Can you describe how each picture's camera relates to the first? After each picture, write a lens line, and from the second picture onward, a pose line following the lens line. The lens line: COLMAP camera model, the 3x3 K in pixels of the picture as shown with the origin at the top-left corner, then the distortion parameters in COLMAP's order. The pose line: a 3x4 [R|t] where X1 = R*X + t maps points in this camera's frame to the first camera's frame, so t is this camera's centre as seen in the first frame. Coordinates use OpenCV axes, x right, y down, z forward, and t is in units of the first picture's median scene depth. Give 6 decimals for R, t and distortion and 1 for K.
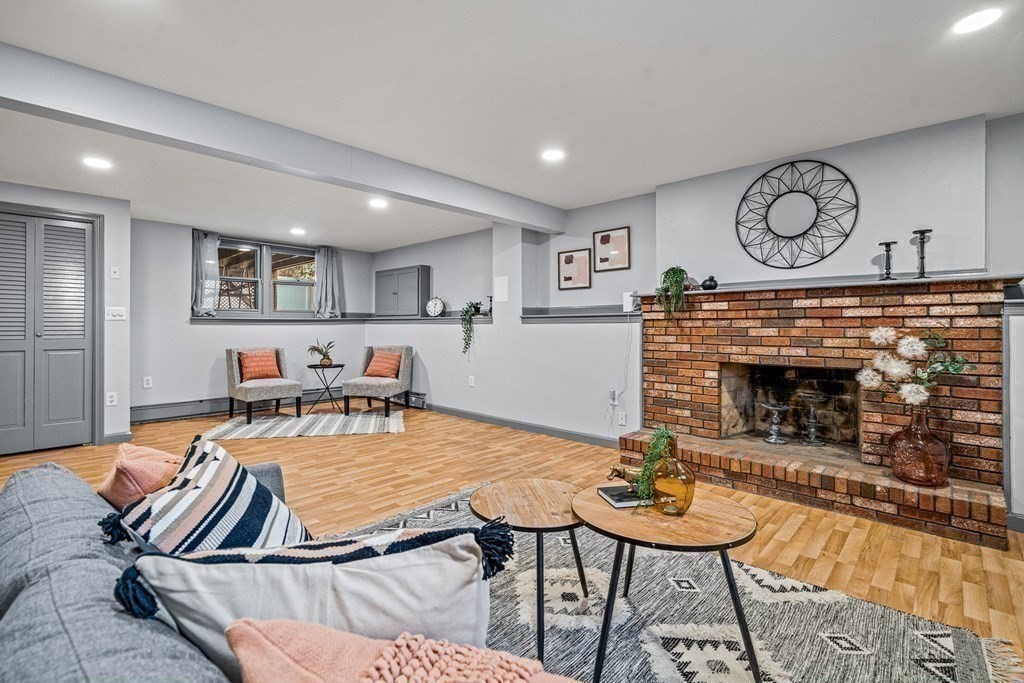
lens RADIAL K [[463.9, 0, 503.4], [0, 463.9, 322.8], [0, 0, 1]] dist [-0.005988, 0.003950]
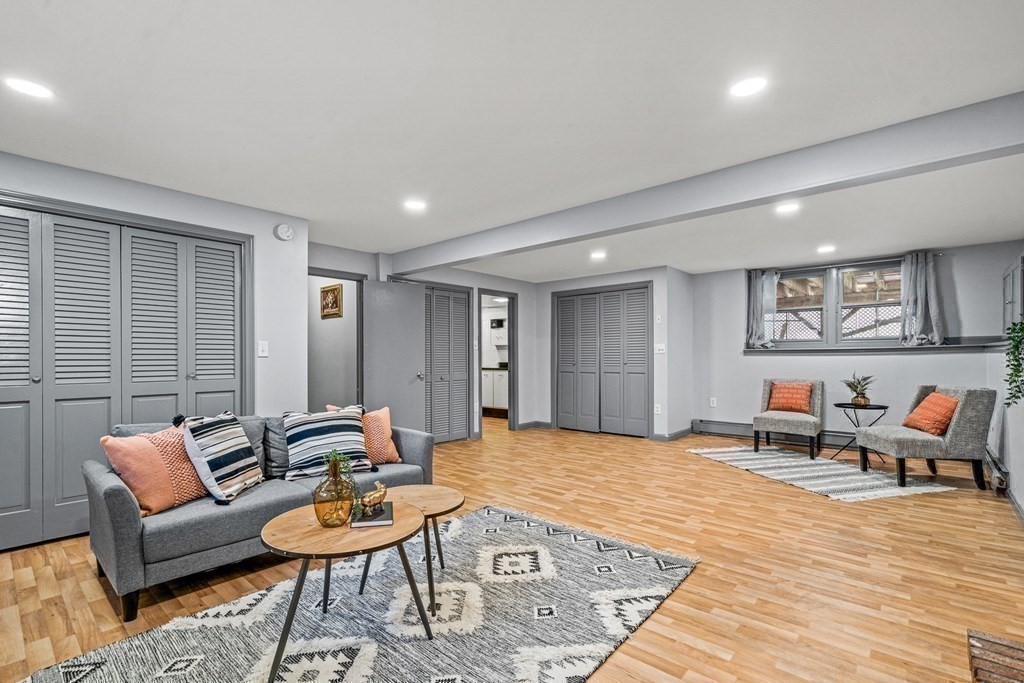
lens RADIAL K [[463.9, 0, 519.8], [0, 463.9, 365.9], [0, 0, 1]] dist [-0.005988, 0.003950]
pose [[0.053395, 0.017994, -0.998411, 0.649699], [0.014151, 0.999724, 0.018775, -0.001758], [0.998473, -0.015131, 0.053125, 0.599956]]
